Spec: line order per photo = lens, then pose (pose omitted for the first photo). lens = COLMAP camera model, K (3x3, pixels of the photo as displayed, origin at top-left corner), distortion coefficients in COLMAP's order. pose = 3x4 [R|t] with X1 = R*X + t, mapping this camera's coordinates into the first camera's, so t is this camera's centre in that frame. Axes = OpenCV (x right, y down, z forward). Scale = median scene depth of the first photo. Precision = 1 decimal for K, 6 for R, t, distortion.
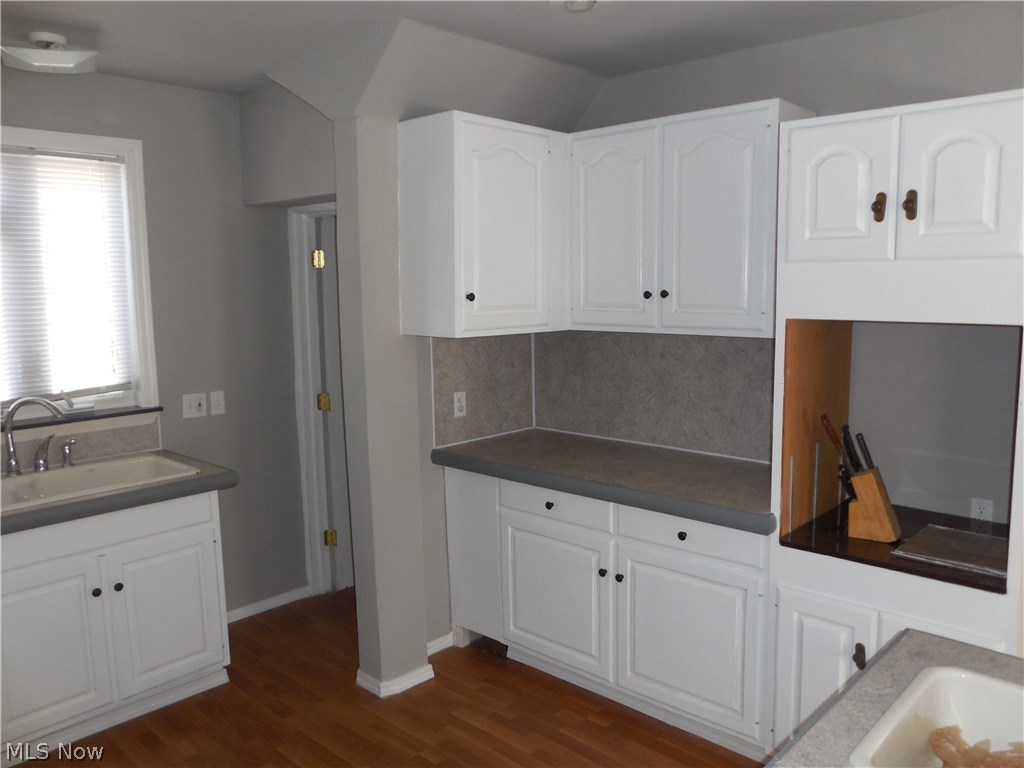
lens RADIAL K [[801.7, 0, 512.0], [0, 801.7, 384.0], [0, 0, 1]] dist [-0.099657, 0.089349]
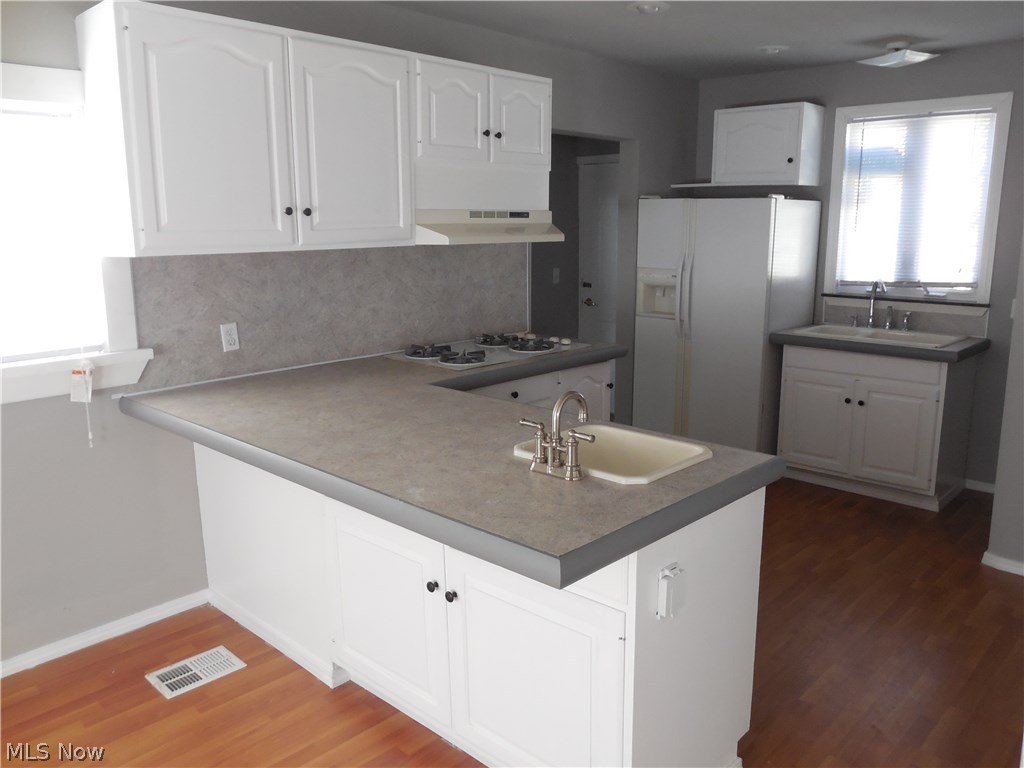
lens RADIAL K [[801.7, 0, 512.0], [0, 801.7, 384.0], [0, 0, 1]] dist [-0.099657, 0.089349]
pose [[0.003750, 0.219286, -0.975653, 0.855724], [-0.119023, 0.968823, 0.217294, -0.030757], [0.992884, 0.115310, 0.029733, 0.215719]]
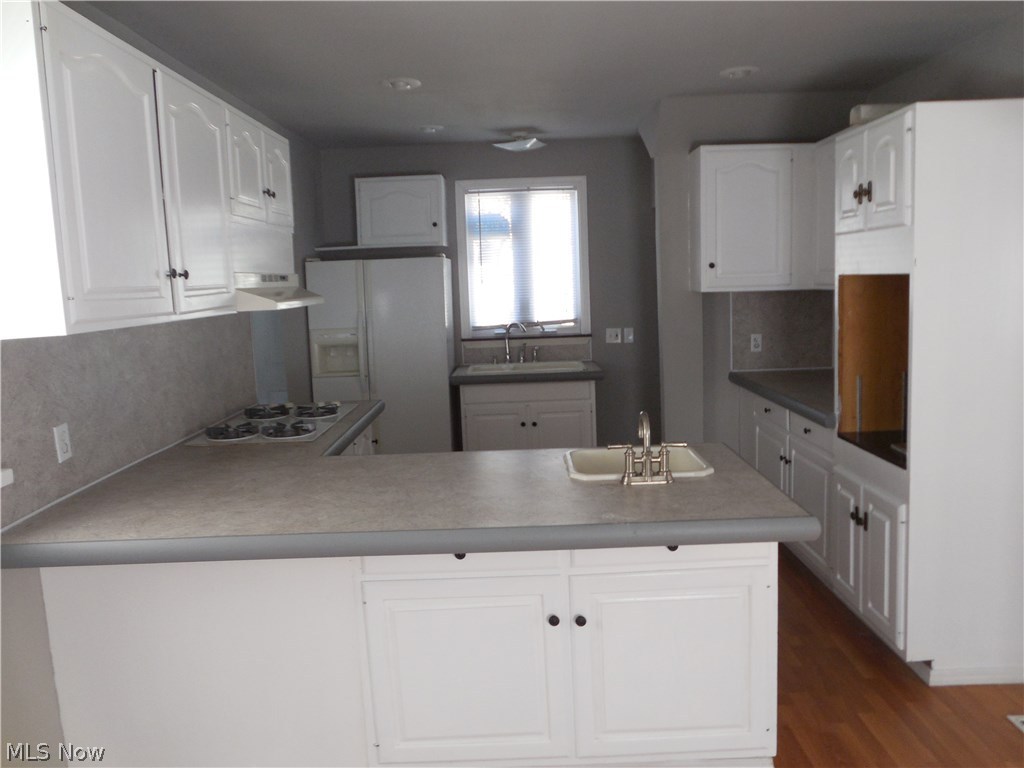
lens RADIAL K [[801.7, 0, 512.0], [0, 801.7, 384.0], [0, 0, 1]] dist [-0.099657, 0.089349]
pose [[0.686609, 0.089750, -0.721466, 0.697403], [-0.063819, 0.995961, 0.063161, 0.039069], [0.724221, 0.002677, 0.689563, -0.299034]]
